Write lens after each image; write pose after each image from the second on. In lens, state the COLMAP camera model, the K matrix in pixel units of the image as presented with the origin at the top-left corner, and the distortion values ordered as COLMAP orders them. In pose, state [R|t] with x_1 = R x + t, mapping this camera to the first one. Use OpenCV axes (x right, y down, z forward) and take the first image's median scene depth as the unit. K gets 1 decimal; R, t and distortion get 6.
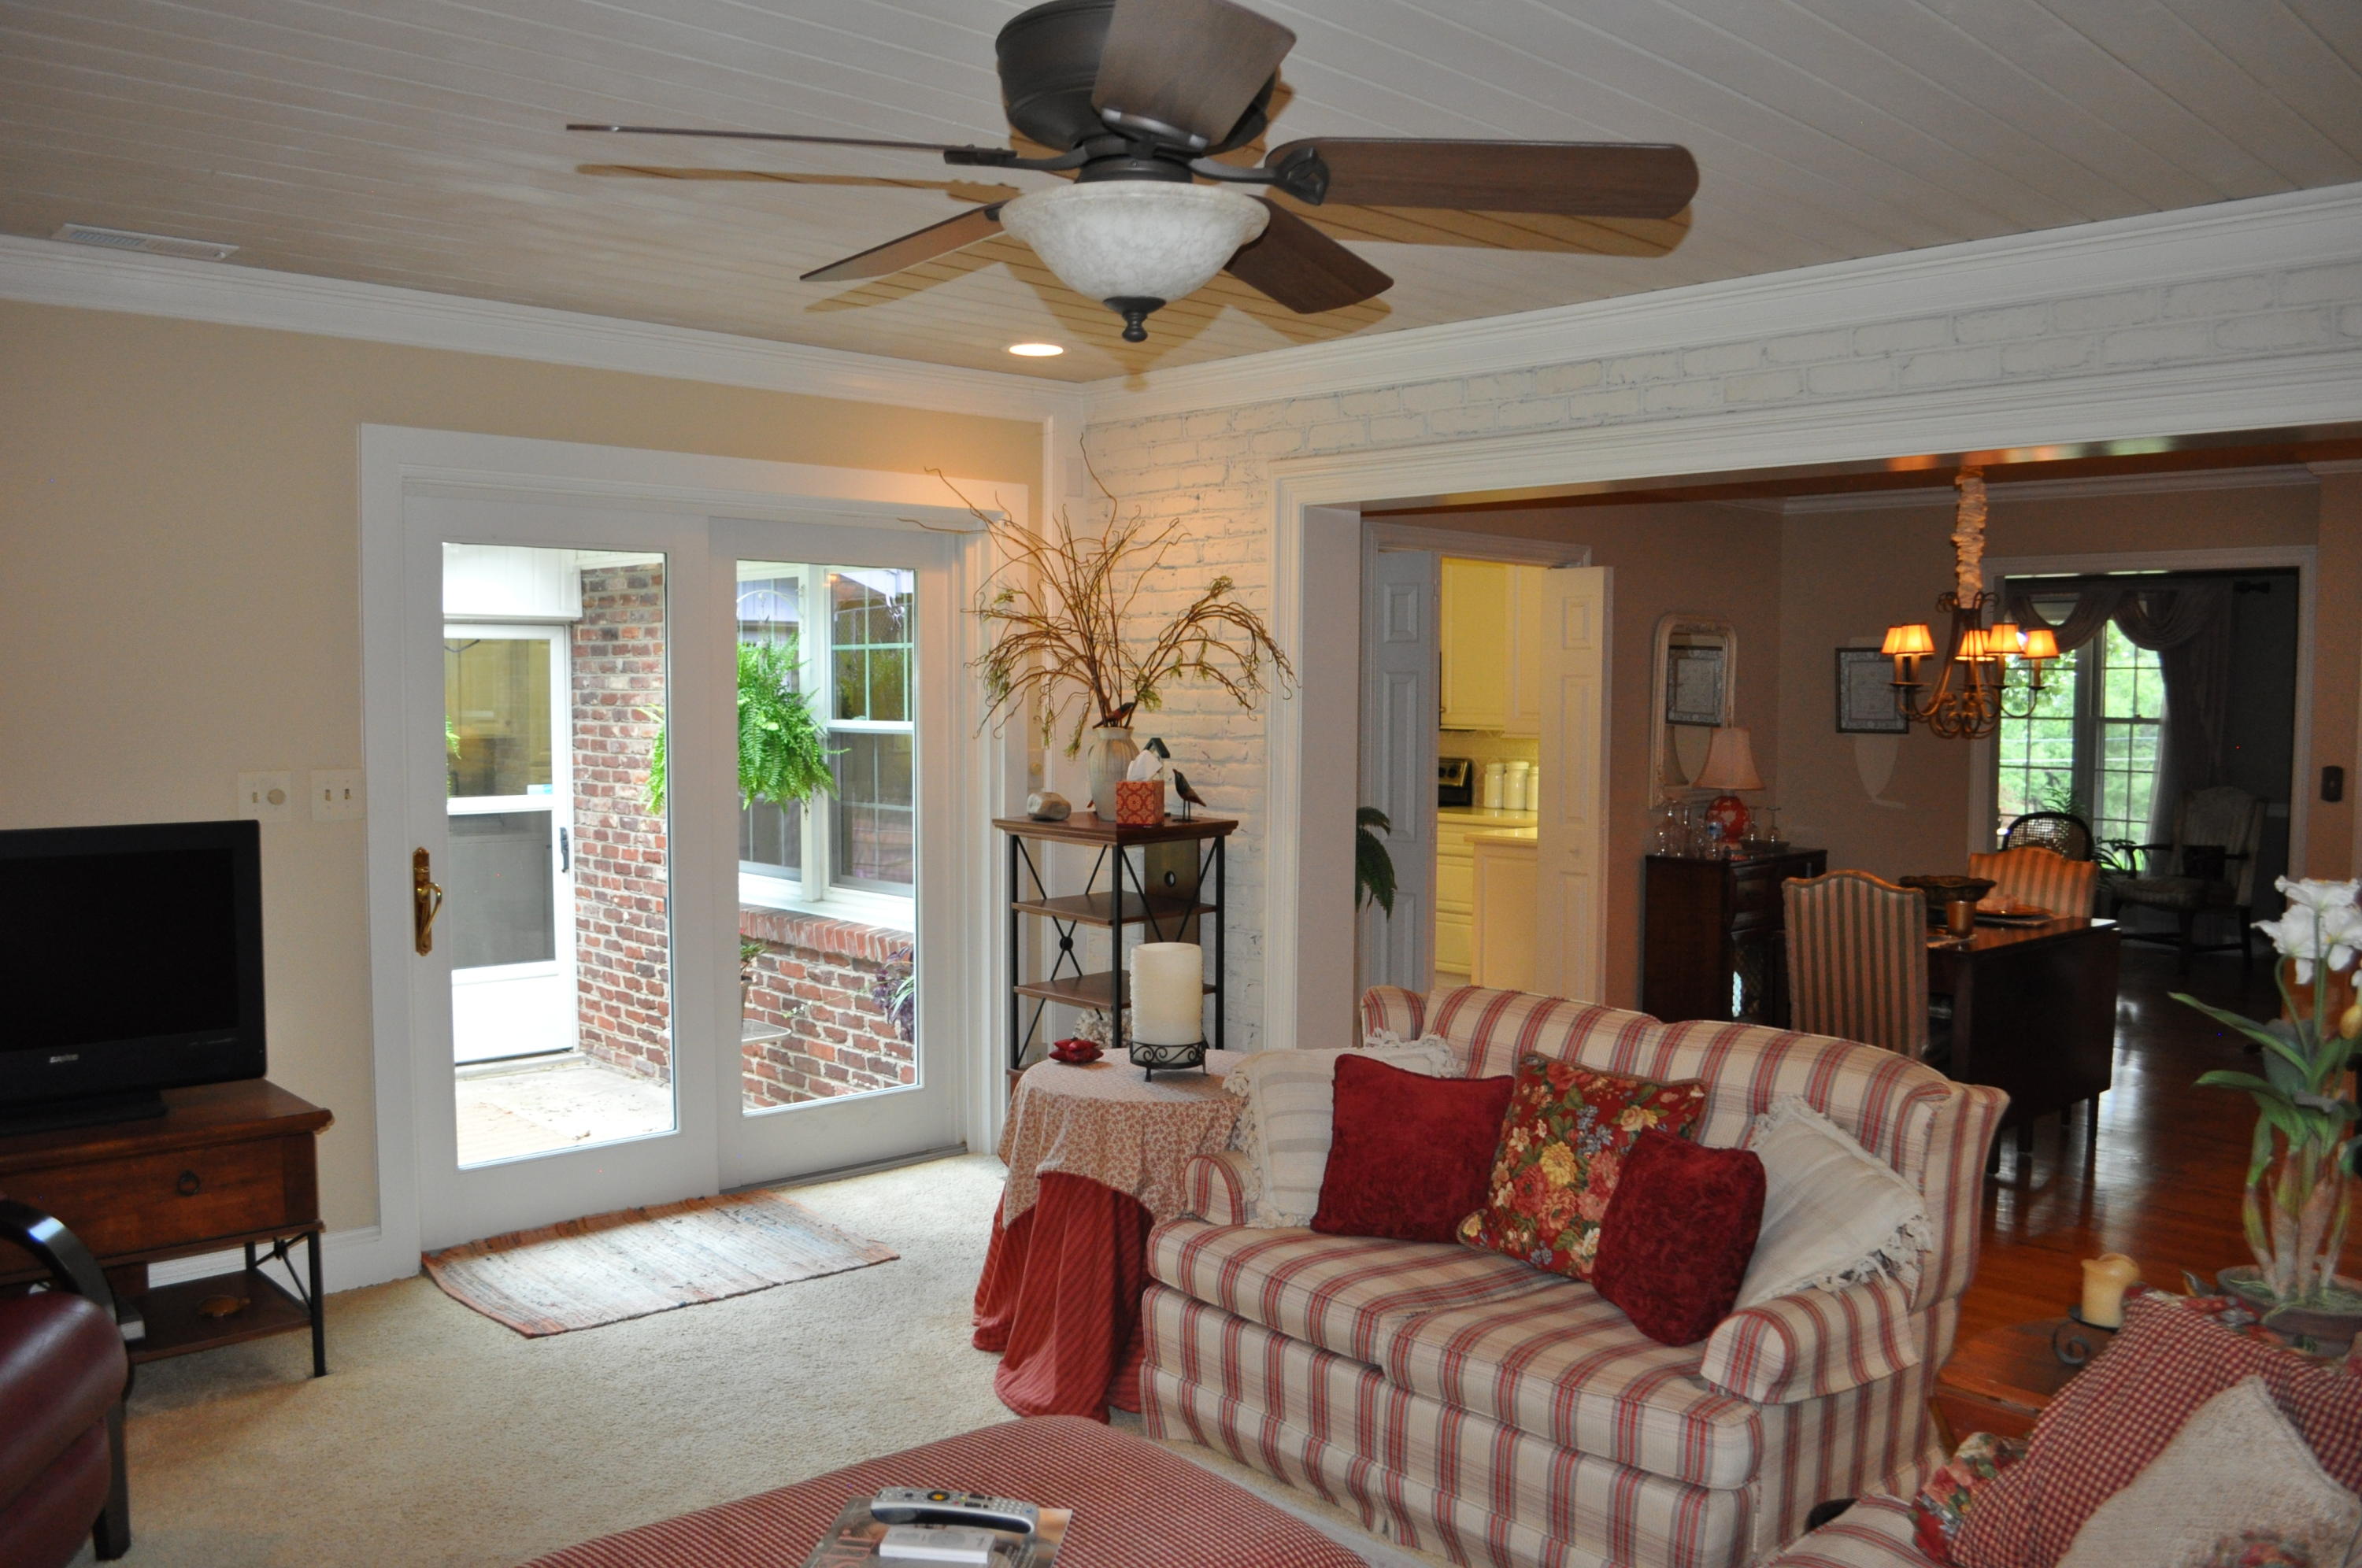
lens RADIAL K [[1896.4, 0, 1181.0], [0, 1896.4, 784.0], [0, 0, 1]] dist [-0.071376, -0.004817]
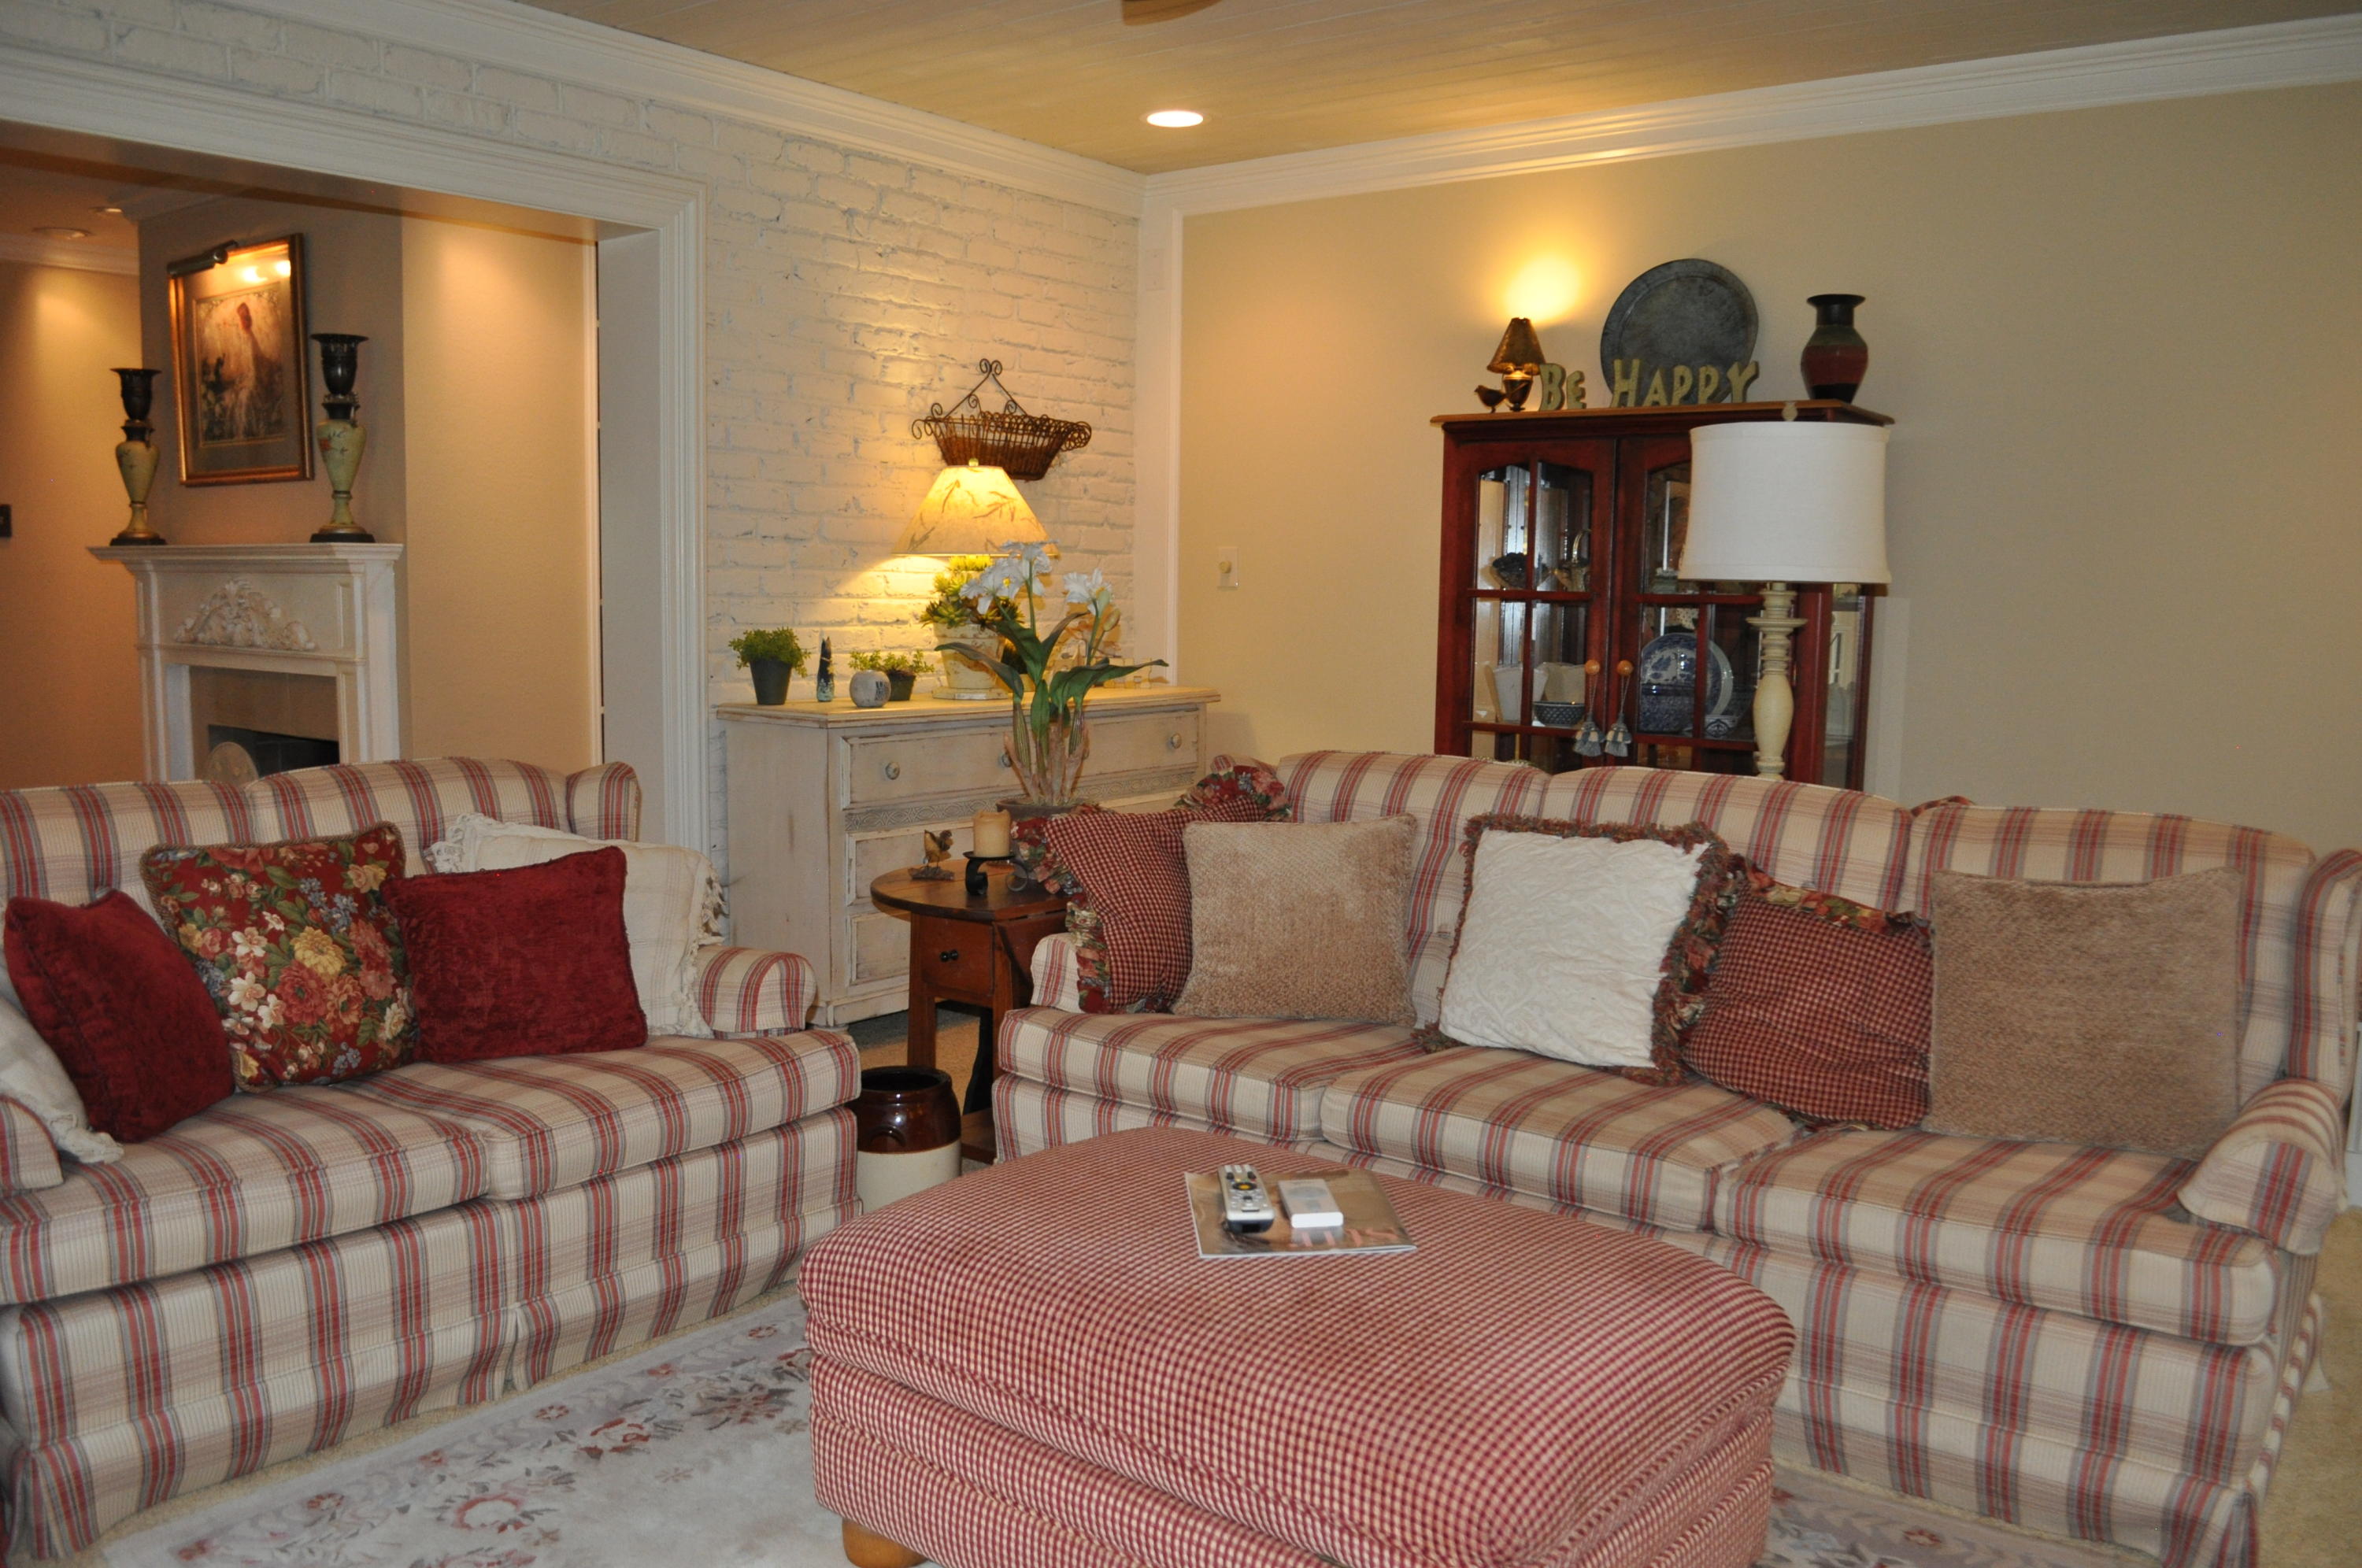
lens RADIAL K [[1896.4, 0, 1181.0], [0, 1896.4, 784.0], [0, 0, 1]] dist [-0.071376, -0.004817]
pose [[-0.140575, -0.116404, 0.983203, -0.646202], [0.041613, 0.991492, 0.123335, 0.044022], [-0.989195, 0.058252, -0.134535, 0.734366]]
